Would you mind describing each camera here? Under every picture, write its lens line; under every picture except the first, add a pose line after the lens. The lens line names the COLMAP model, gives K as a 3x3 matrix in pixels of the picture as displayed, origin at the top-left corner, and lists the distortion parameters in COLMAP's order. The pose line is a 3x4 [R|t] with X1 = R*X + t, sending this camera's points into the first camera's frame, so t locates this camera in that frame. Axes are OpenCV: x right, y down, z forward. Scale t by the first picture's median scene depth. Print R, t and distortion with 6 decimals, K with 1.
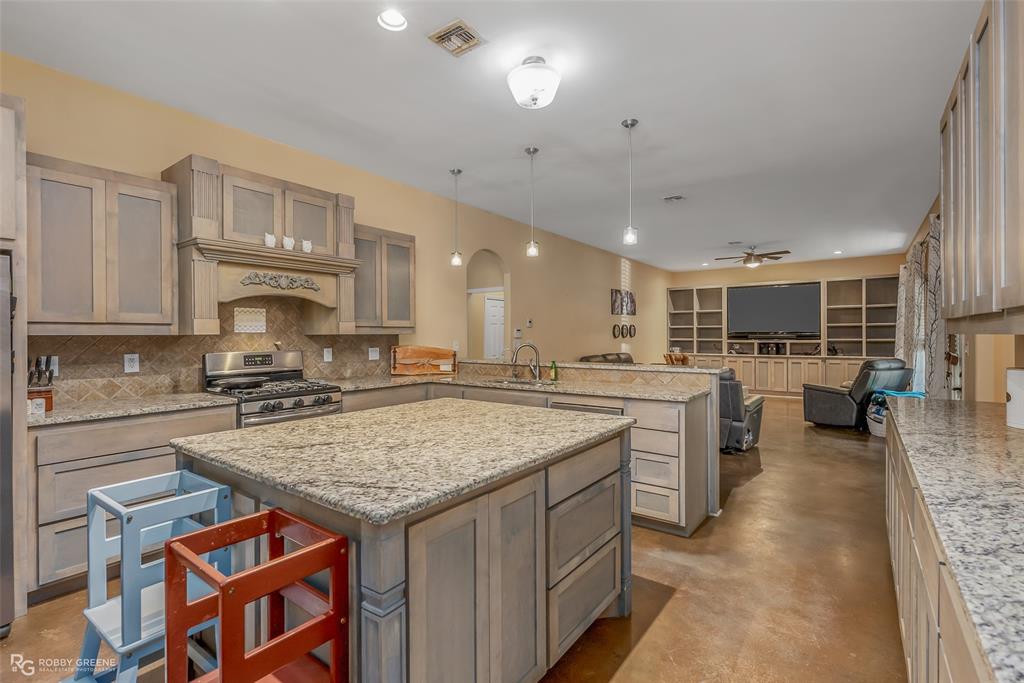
lens RADIAL K [[477.3, 0, 508.7], [0, 477.3, 335.8], [0, 0, 1]] dist [-0.002829, 0.000906]
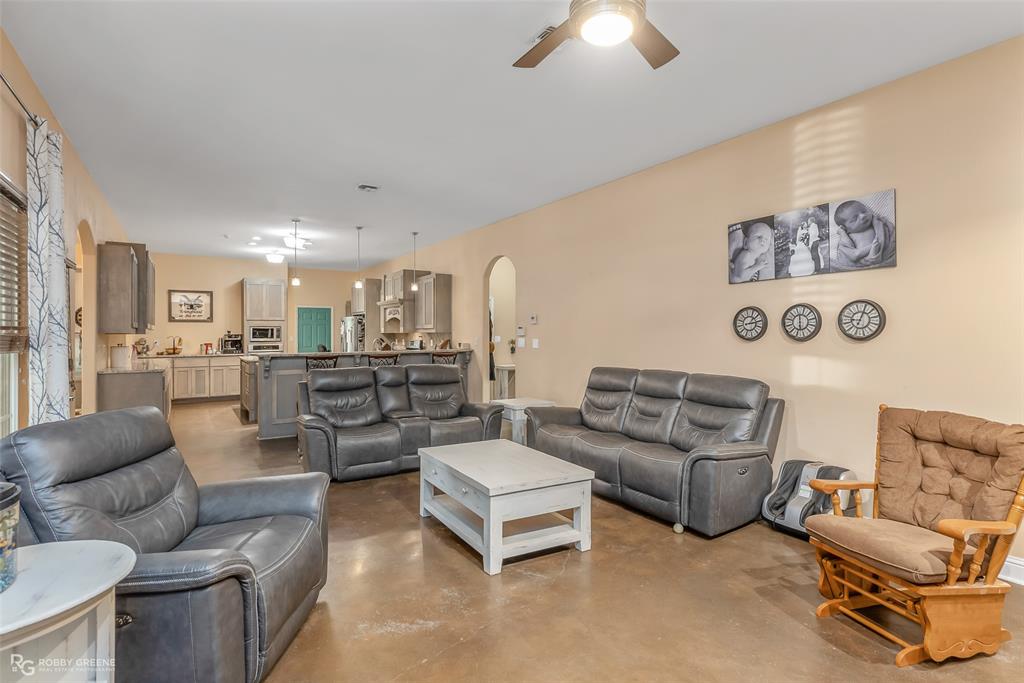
lens RADIAL K [[517.0, 0, 513.3], [0, 517.0, 334.1], [0, 0, 1]] dist [-0.001475, 0.004957]
pose [[-0.359671, 0.006498, -0.933056, 0.713196], [0.002813, 0.999979, 0.005880, -0.003829], [0.933075, -0.000510, -0.359682, 0.978535]]
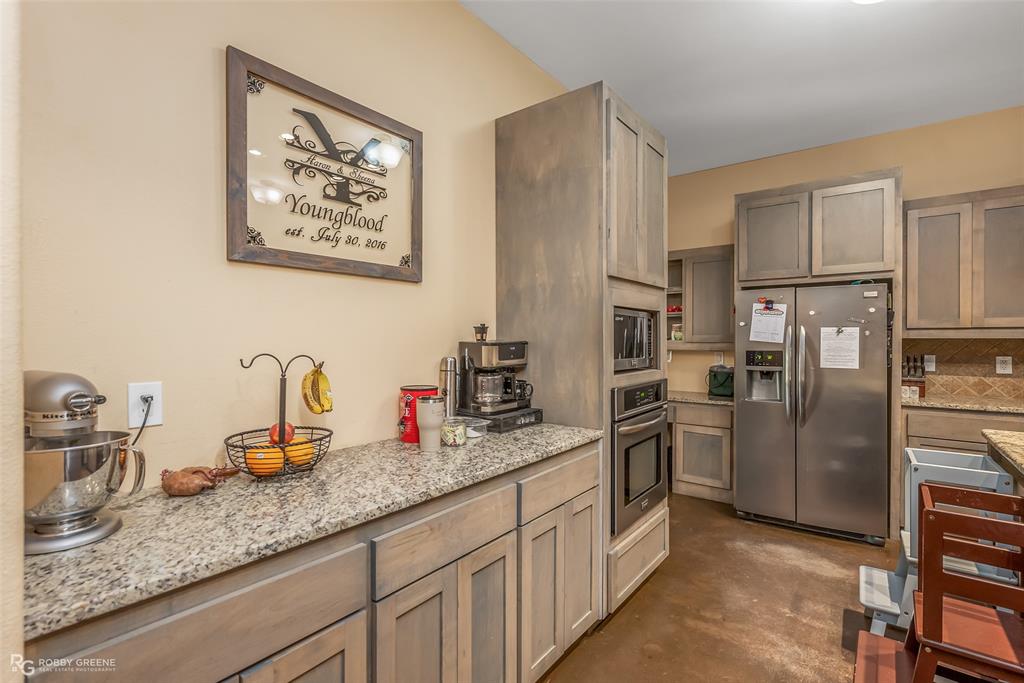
lens RADIAL K [[477.3, 0, 512.7], [0, 477.3, 339.4], [0, 0, 1]] dist [-0.002829, 0.000906]
pose [[-0.013161, 0.006707, -0.999891, 0.093420], [-0.003639, 0.999971, 0.006756, -0.000841], [0.999907, 0.003728, -0.013137, -0.024678]]
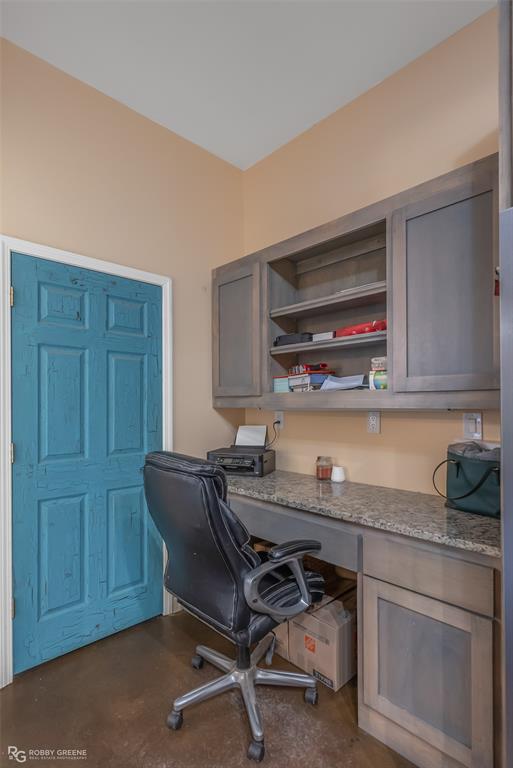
lens RADIAL K [[387.7, 0, 260.4], [0, 387.7, 406.4], [0, 0, 1]] dist [-0.001475, 0.004957]
pose [[-0.159984, 0.005668, -0.987103, -0.189154], [0.003661, 0.999980, 0.005149, 0.009558], [0.987113, -0.002790, -0.160002, 0.106368]]
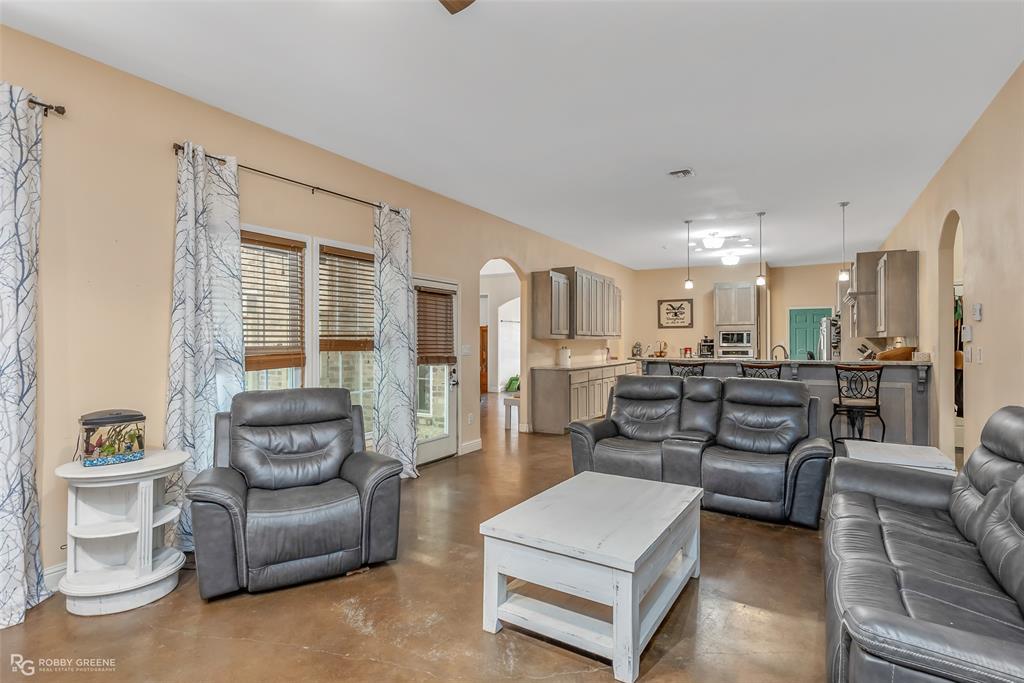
lens RADIAL K [[517.0, 0, 508.2], [0, 517.0, 340.1], [0, 0, 1]] dist [-0.001475, 0.004957]
pose [[-0.994688, 0.007038, -0.102700, 0.437458], [0.006905, 0.999975, 0.001646, -0.001459], [0.102709, 0.000928, -0.994711, 1.112903]]
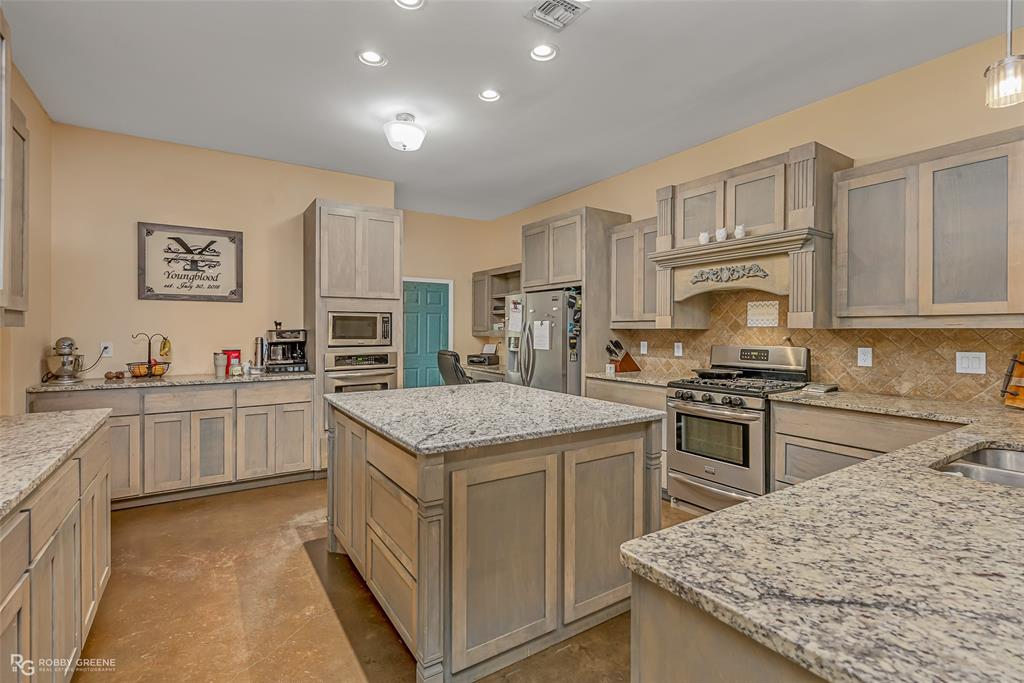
lens RADIAL K [[477.3, 0, 509.4], [0, 477.3, 328.1], [0, 0, 1]] dist [-0.002829, 0.000906]
pose [[-0.352122, 0.000333, -0.935954, 0.223367], [-0.003427, 0.999993, 0.001645, -0.001327], [0.935948, 0.003786, -0.352119, 0.347539]]
